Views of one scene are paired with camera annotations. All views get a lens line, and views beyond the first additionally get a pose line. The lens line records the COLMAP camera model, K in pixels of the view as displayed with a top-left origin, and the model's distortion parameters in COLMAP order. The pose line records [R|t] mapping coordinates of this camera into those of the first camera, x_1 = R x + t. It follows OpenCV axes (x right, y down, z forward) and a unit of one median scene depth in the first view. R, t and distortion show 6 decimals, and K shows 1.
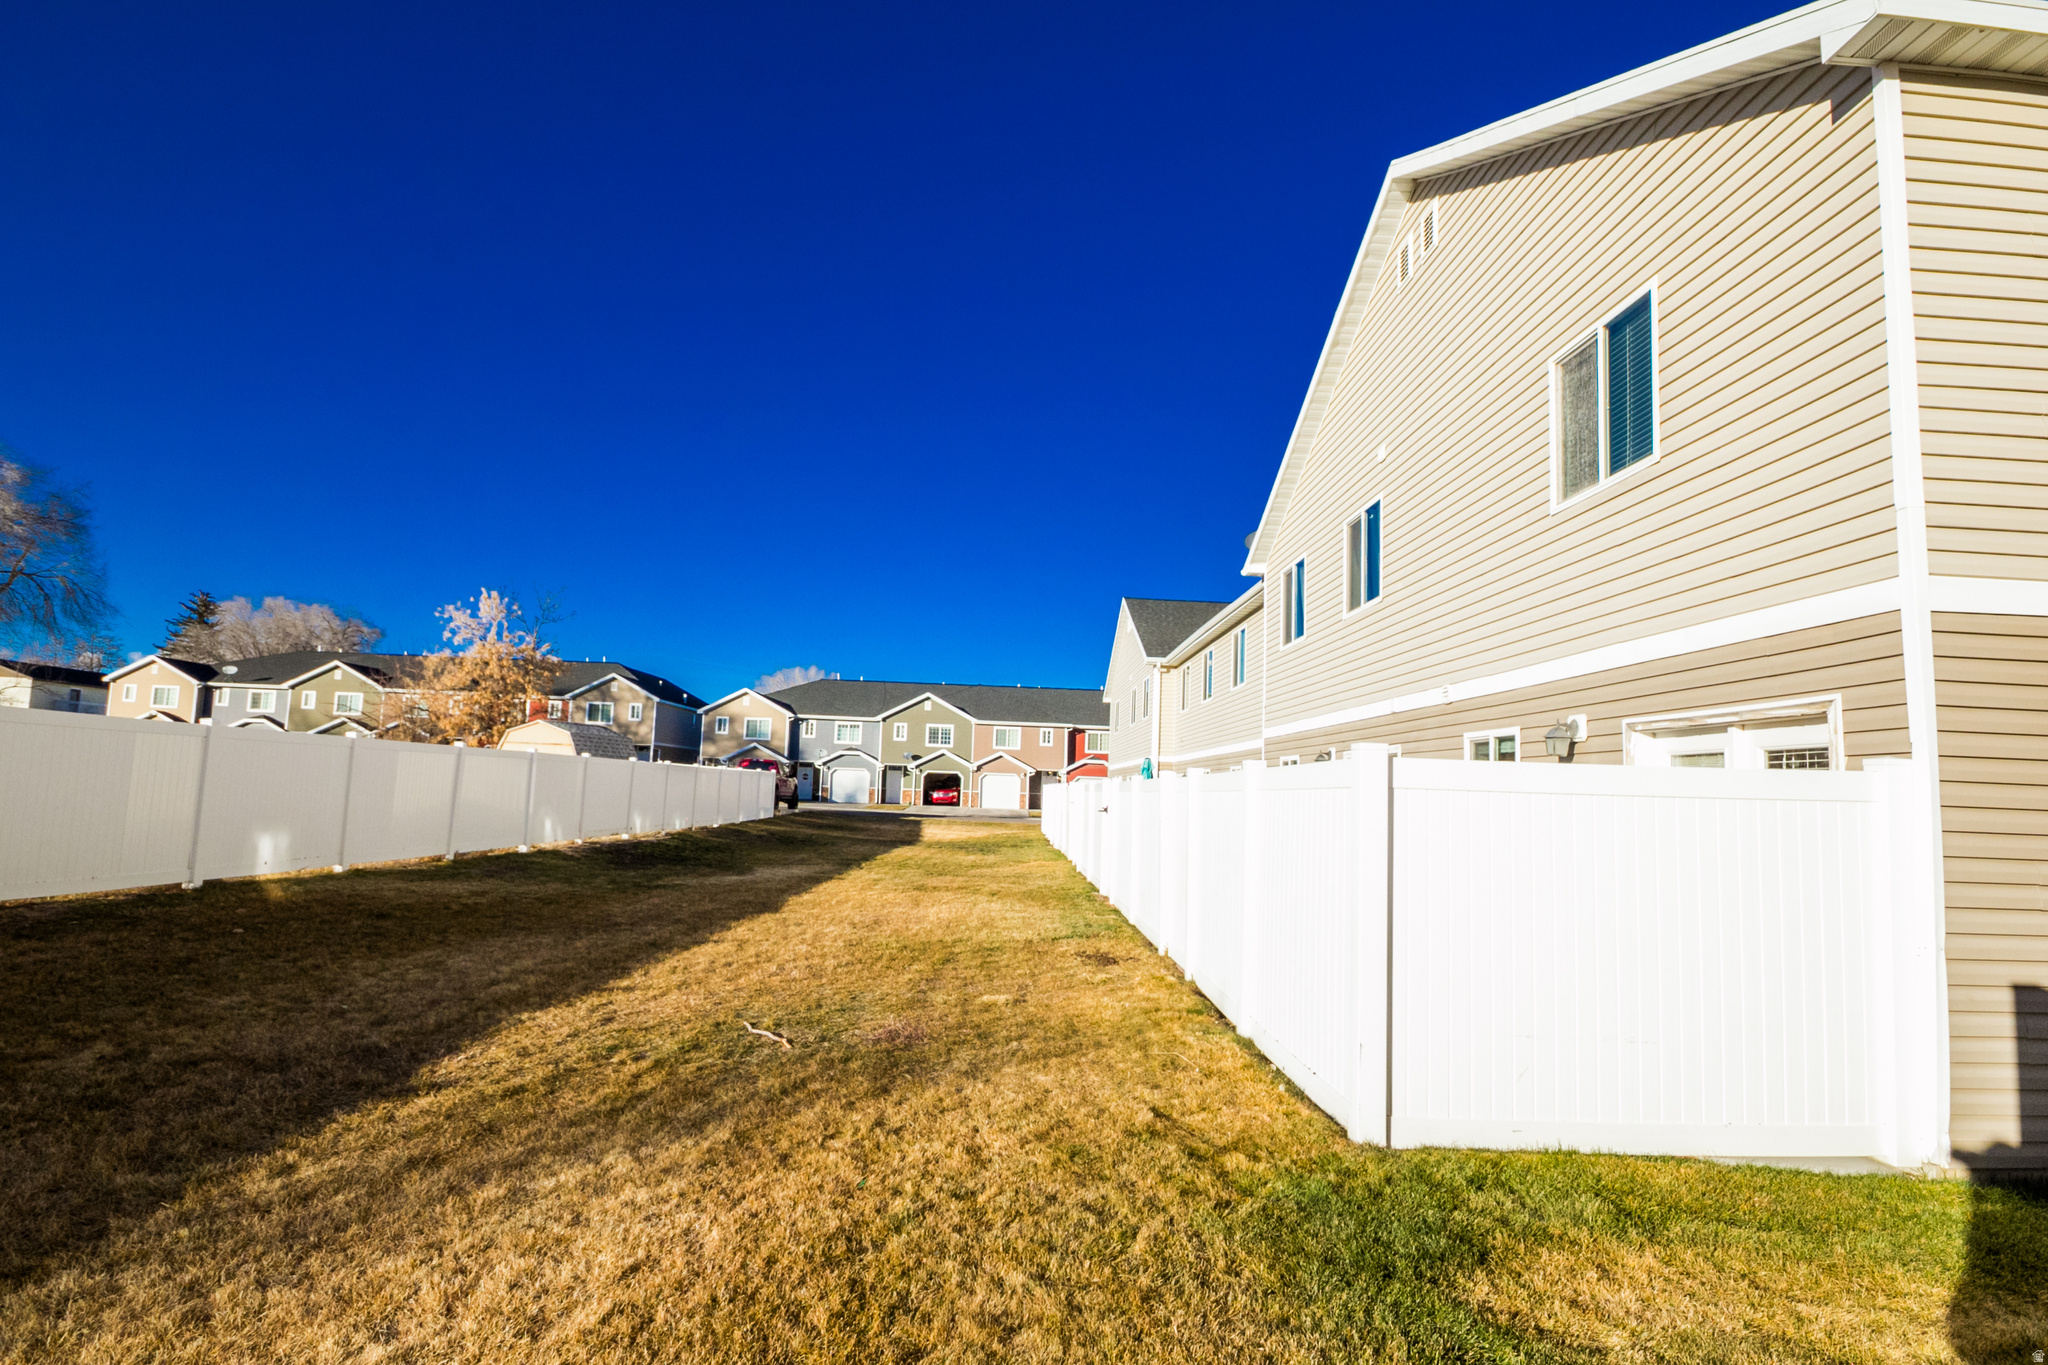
lens RADIAL K [[978.9, 0, 1022.5], [0, 978.9, 692.9], [0, 0, 1]] dist [-0.006730, -0.004102]
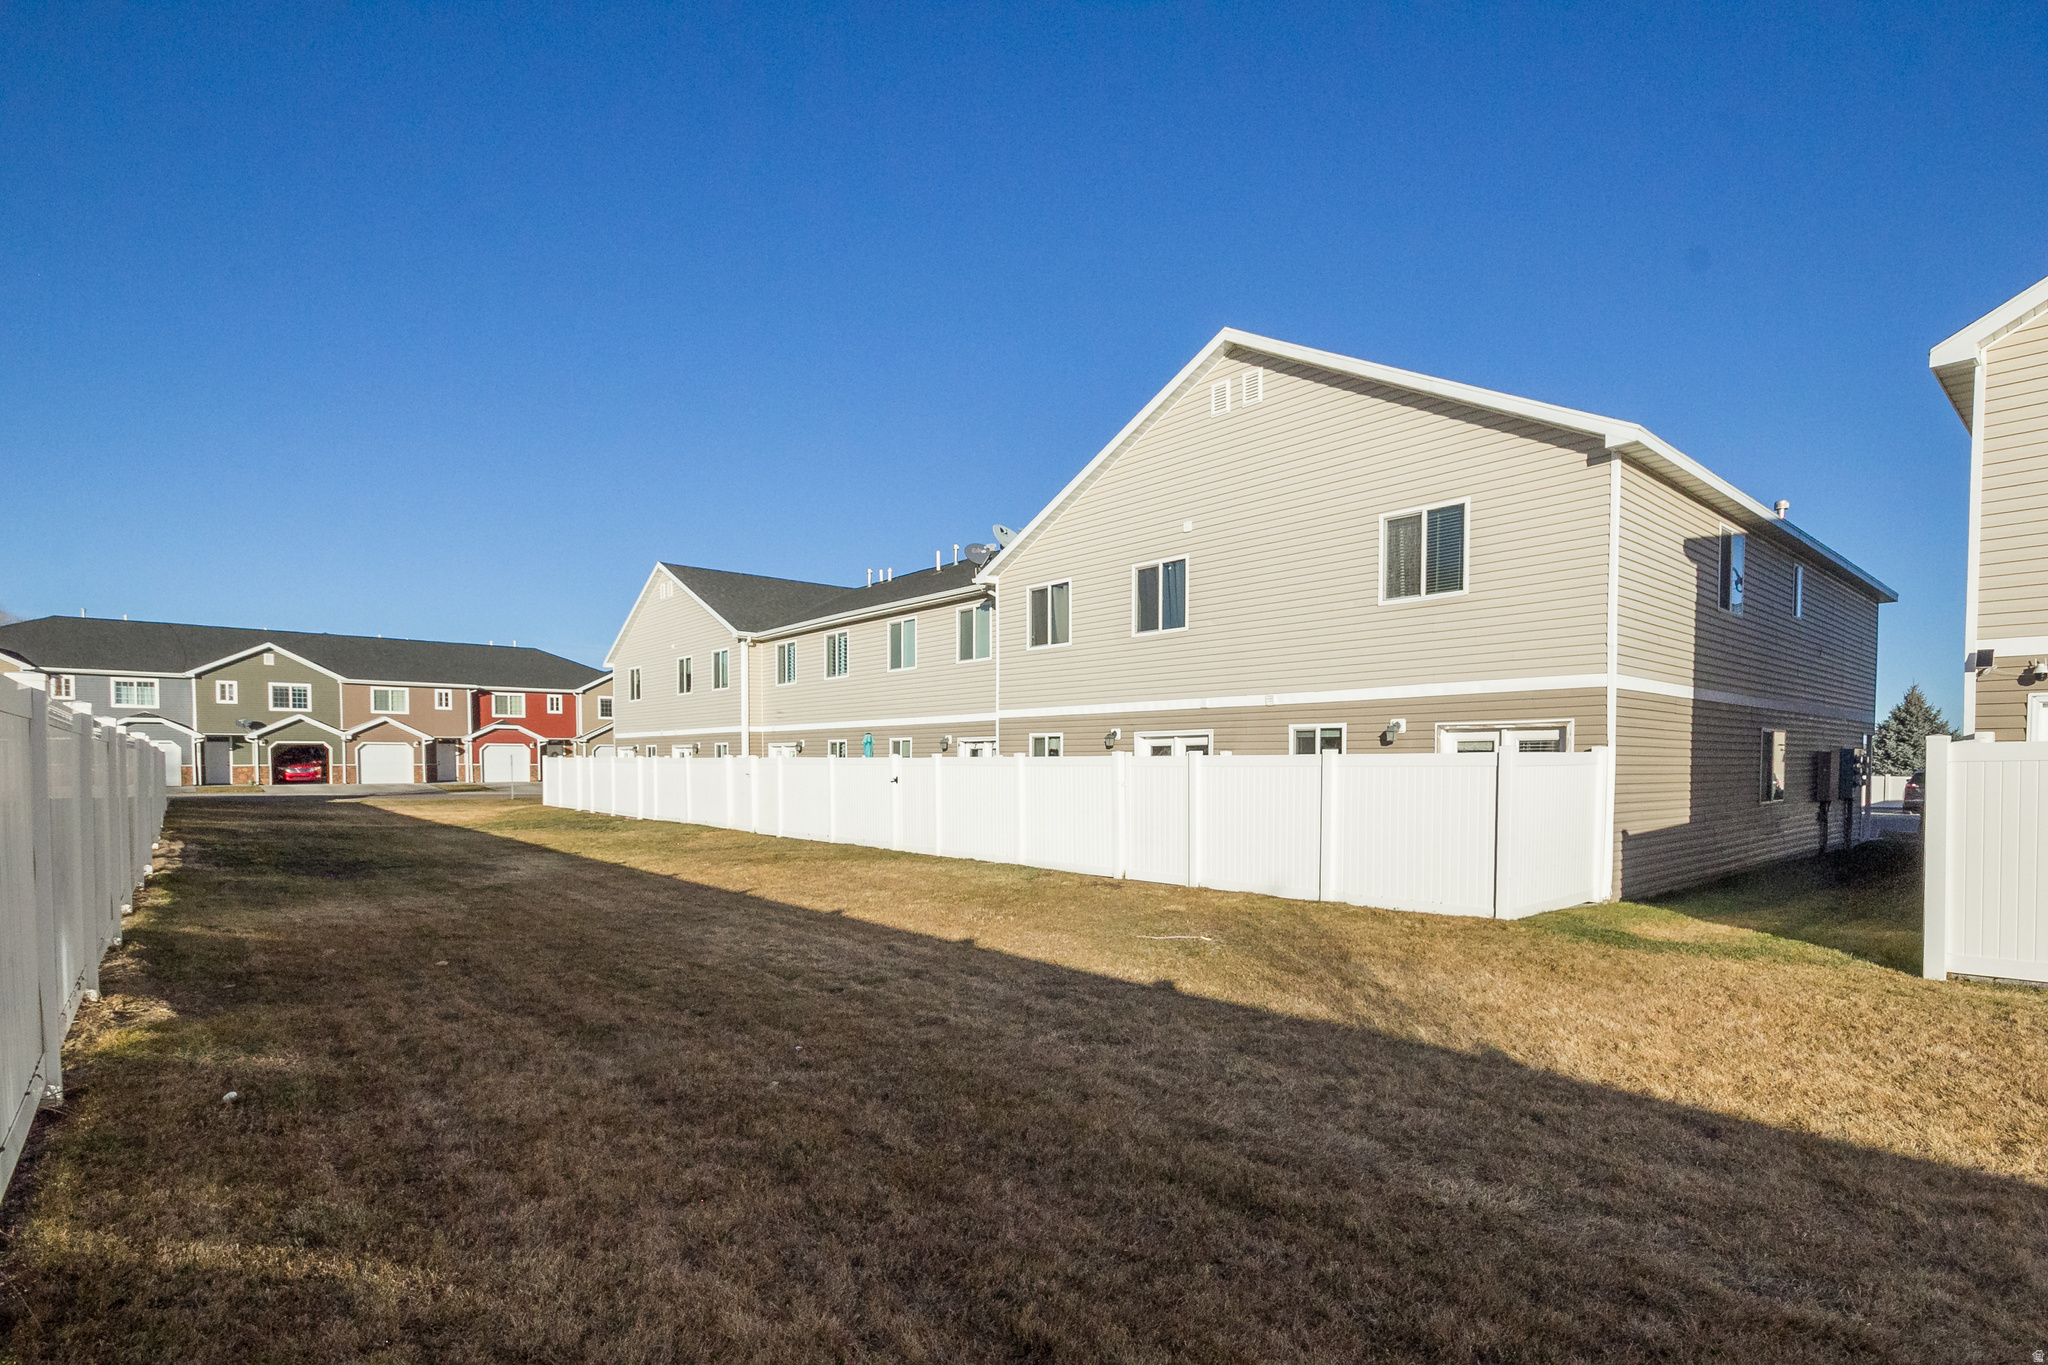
lens RADIAL K [[978.9, 0, 1028.0], [0, 978.9, 766.2], [0, 0, 1]] dist [-0.006730, -0.004102]
pose [[0.775247, -0.040200, 0.630377, -0.123092], [-0.035150, 0.993681, 0.106595, -0.006615], [-0.630679, -0.104795, 0.768935, -0.000063]]
